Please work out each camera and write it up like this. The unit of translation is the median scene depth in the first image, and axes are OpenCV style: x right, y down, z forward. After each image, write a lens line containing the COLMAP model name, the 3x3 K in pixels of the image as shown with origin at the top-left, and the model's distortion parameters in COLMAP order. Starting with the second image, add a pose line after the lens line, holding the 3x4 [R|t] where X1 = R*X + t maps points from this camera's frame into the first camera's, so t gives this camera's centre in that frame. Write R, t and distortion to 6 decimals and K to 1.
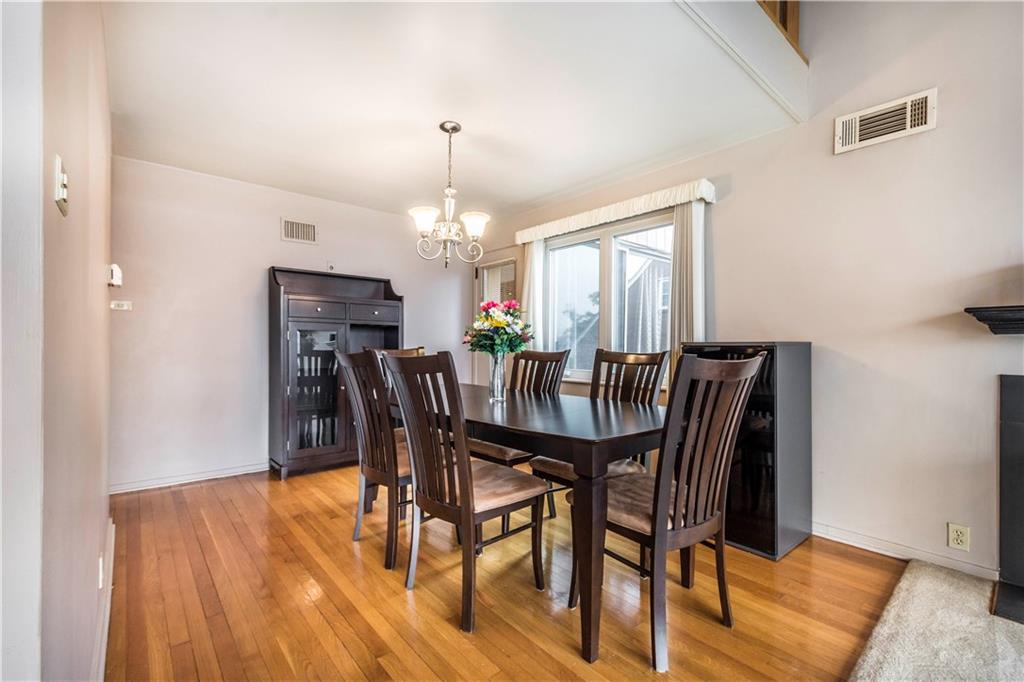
lens RADIAL K [[447.0, 0, 513.2], [0, 447.0, 342.4], [0, 0, 1]] dist [0.002955, 0.000293]
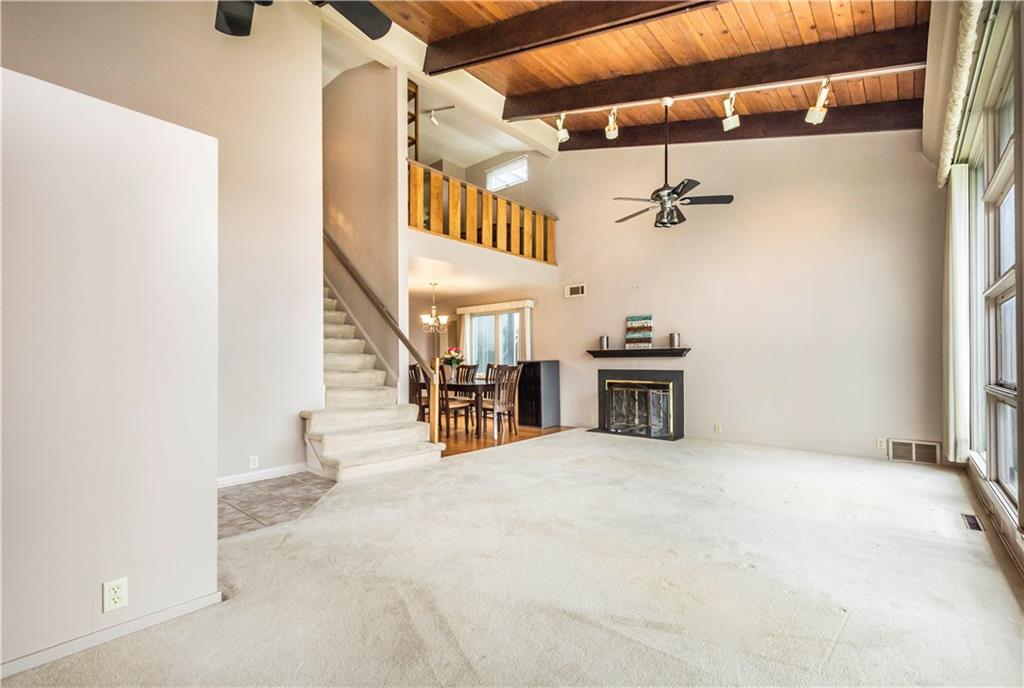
lens RADIAL K [[451.4, 0, 509.6], [0, 451.4, 347.6], [0, 0, 1]] dist [0.000526, 0.000012]
pose [[0.990711, -0.012200, 0.135436, -0.063925], [0.014760, 0.999731, -0.017916, -0.034793], [-0.135181, 0.019749, 0.990624, -1.923504]]
